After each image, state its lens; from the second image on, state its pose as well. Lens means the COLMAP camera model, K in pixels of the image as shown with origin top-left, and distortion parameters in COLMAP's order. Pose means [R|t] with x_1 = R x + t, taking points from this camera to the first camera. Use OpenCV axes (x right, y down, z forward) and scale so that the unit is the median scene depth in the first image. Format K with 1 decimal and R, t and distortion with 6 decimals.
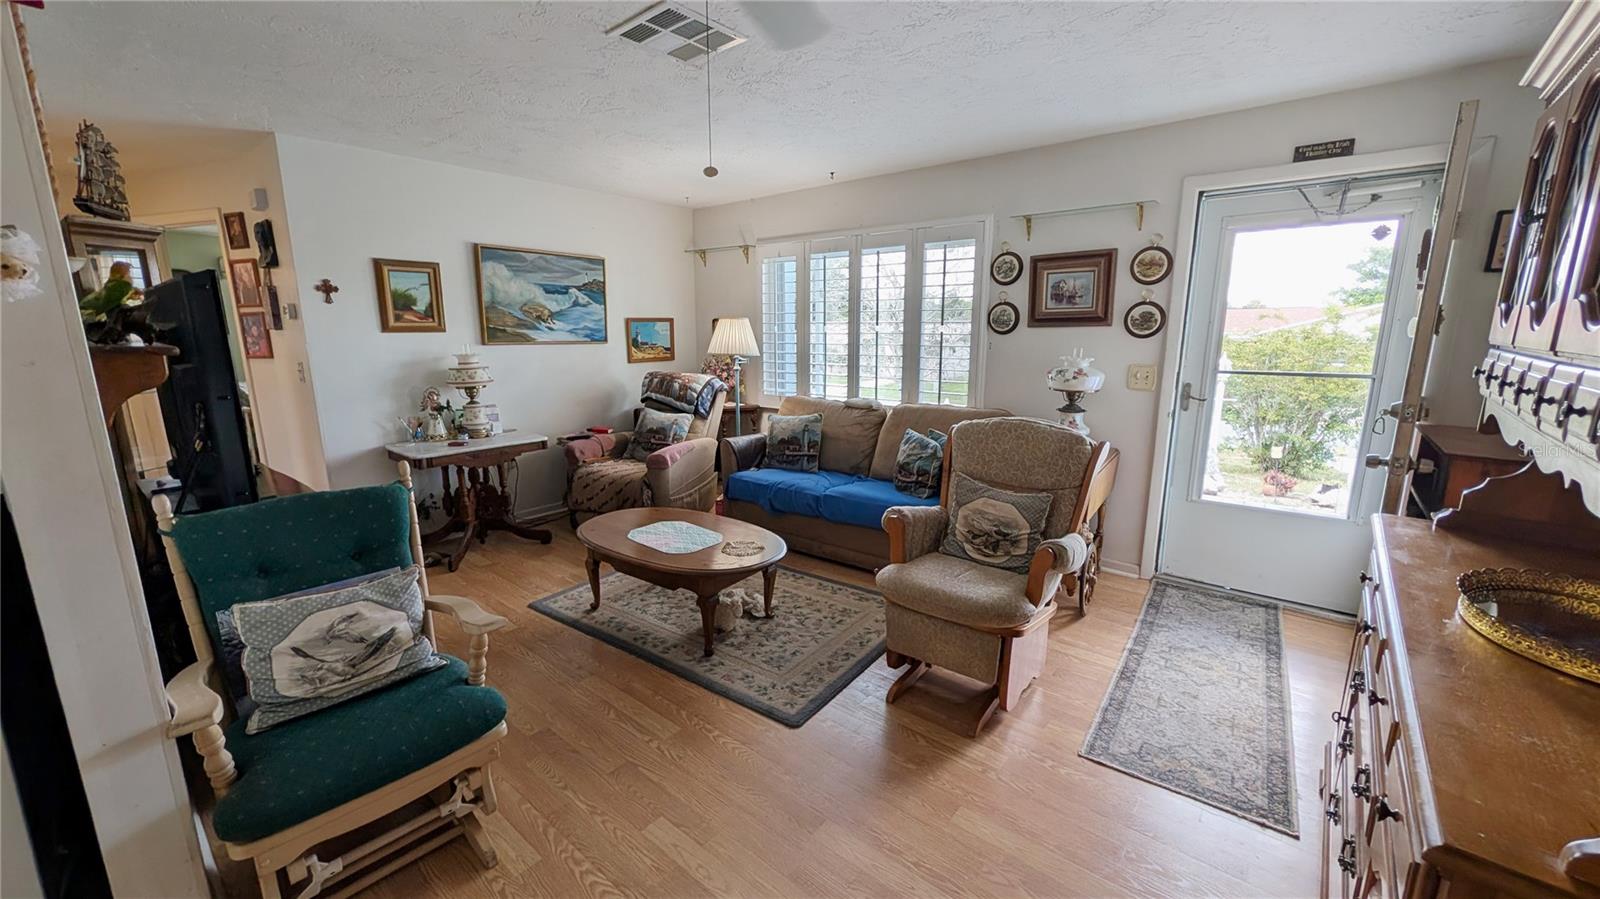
lens RADIAL K [[611.2, 0, 799.0], [0, 611.2, 450.5], [0, 0, 1]] dist [-0.001757, -0.000367]
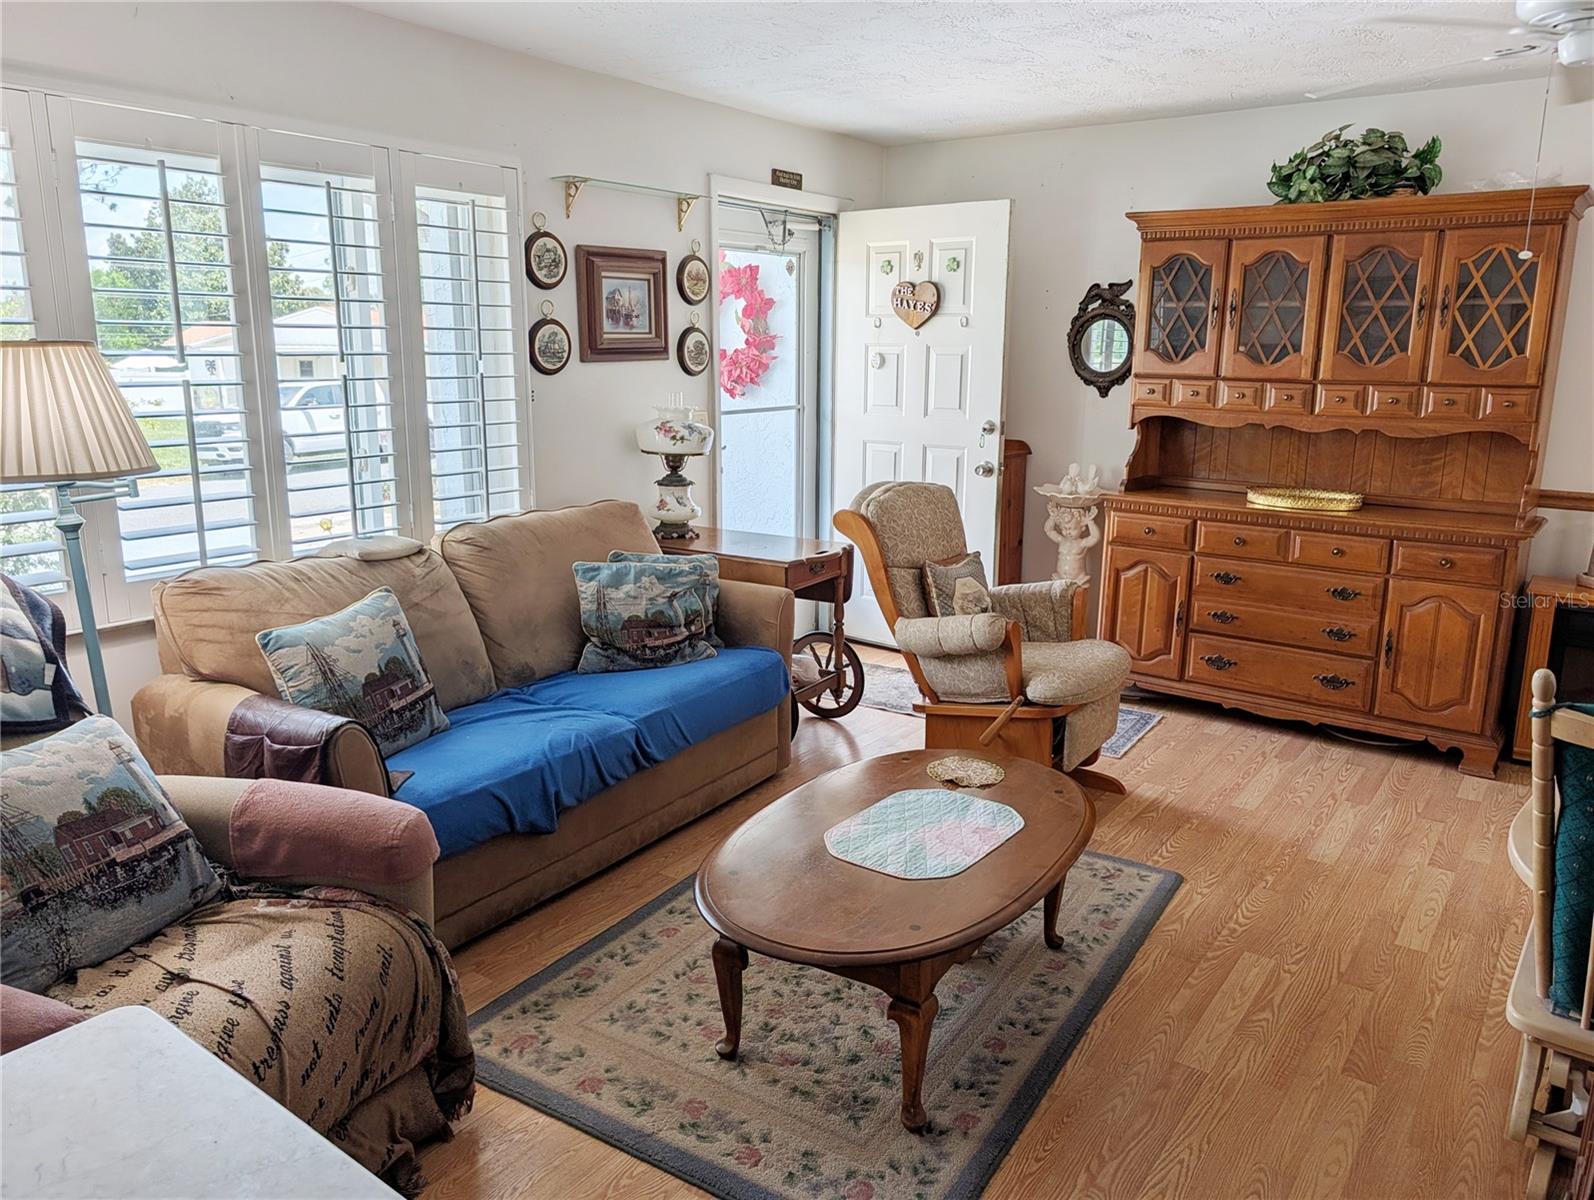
lens RADIAL K [[1141.4, 0, 800.2], [0, 1141.4, 593.0], [0, 0, 1]] dist [0.024166, -0.032397]
pose [[-0.063142, -0.214879, 0.974597, -0.843529], [0.185462, 0.957010, 0.223017, -0.205535], [-0.980621, 0.194832, -0.020575, 0.898998]]
